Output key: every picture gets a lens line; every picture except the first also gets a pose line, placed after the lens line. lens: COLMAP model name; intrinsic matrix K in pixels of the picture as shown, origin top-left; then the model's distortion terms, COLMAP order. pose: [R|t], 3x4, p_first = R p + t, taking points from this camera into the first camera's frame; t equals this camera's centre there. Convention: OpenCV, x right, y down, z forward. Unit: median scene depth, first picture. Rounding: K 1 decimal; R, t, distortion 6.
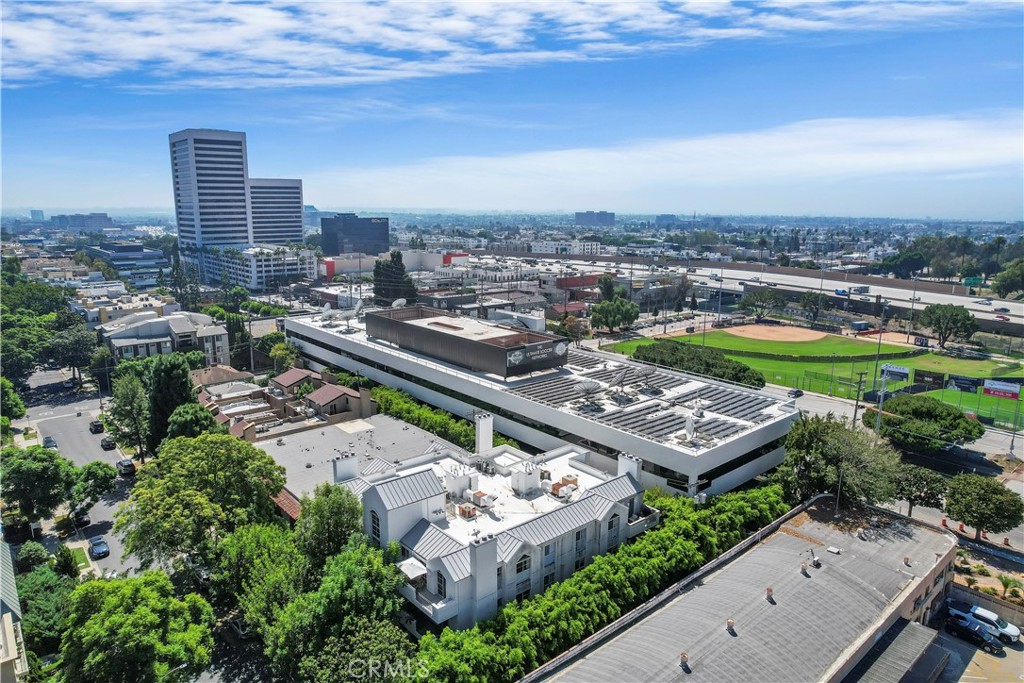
lens RADIAL K [[652.4, 0, 509.8], [0, 652.4, 334.6], [0, 0, 1]] dist [-0.071186, 0.062766]
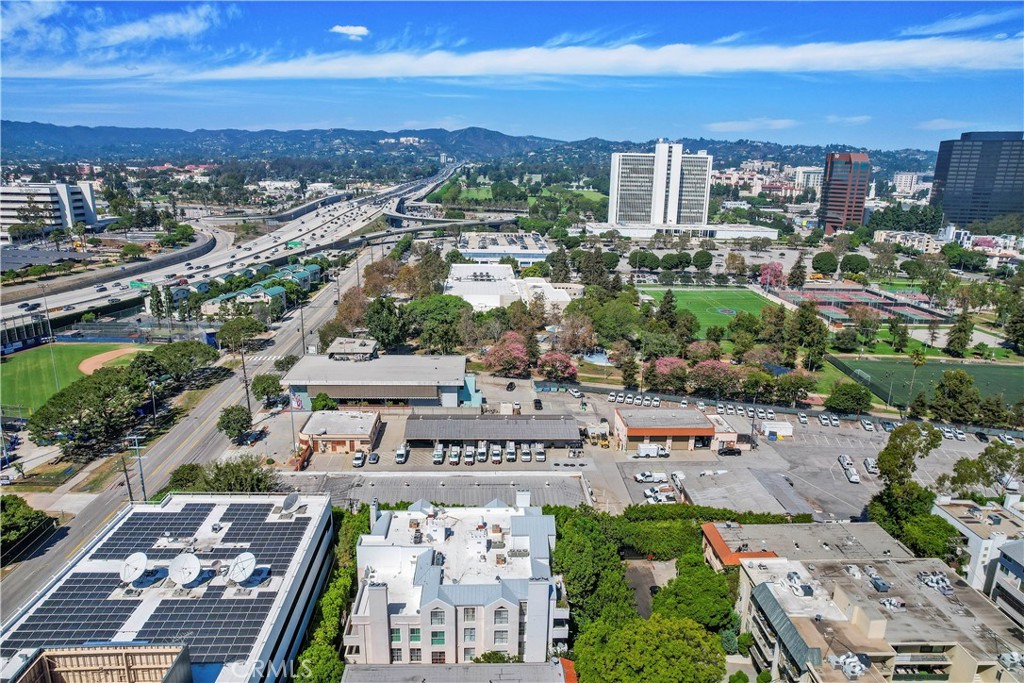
lens RADIAL K [[652.4, 0, 508.7], [0, 652.4, 344.1], [0, 0, 1]] dist [-0.071186, 0.062766]
pose [[-0.782422, -0.182605, 0.595375, -0.521159], [0.101749, 0.905712, 0.411501, -0.428068], [-0.614380, 0.382546, -0.690069, 1.062741]]
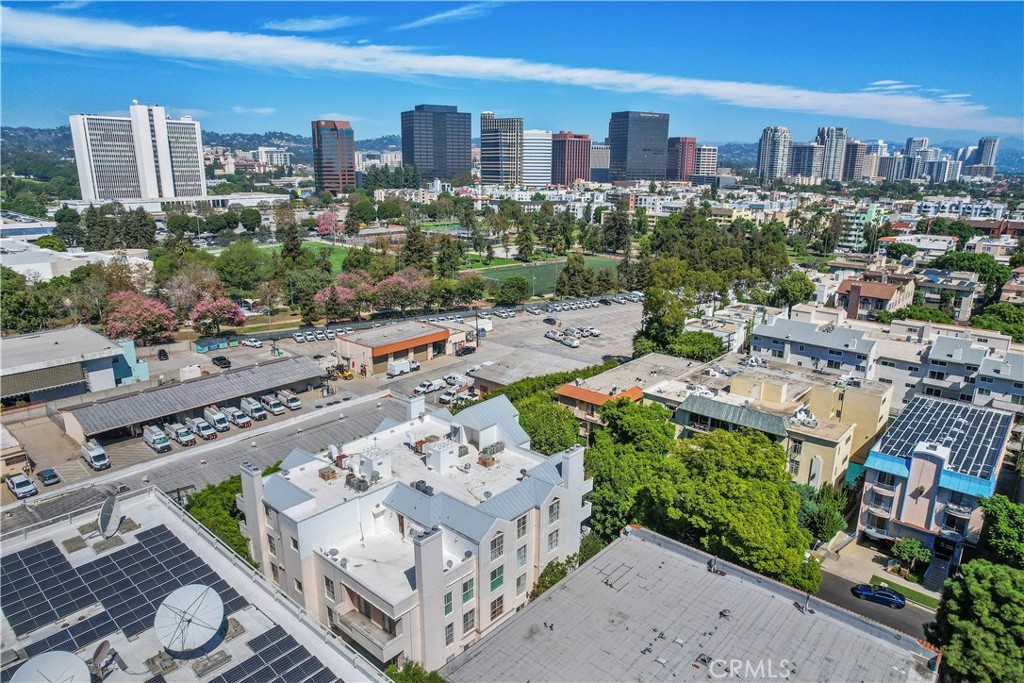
lens RADIAL K [[652.4, 0, 508.5], [0, 652.4, 345.1], [0, 0, 1]] dist [-0.071186, 0.062766]
pose [[-0.991706, 0.022008, -0.126626, -0.029889], [-0.037583, 0.892509, 0.449462, -0.223728], [0.122907, 0.450493, -0.884279, 1.102673]]
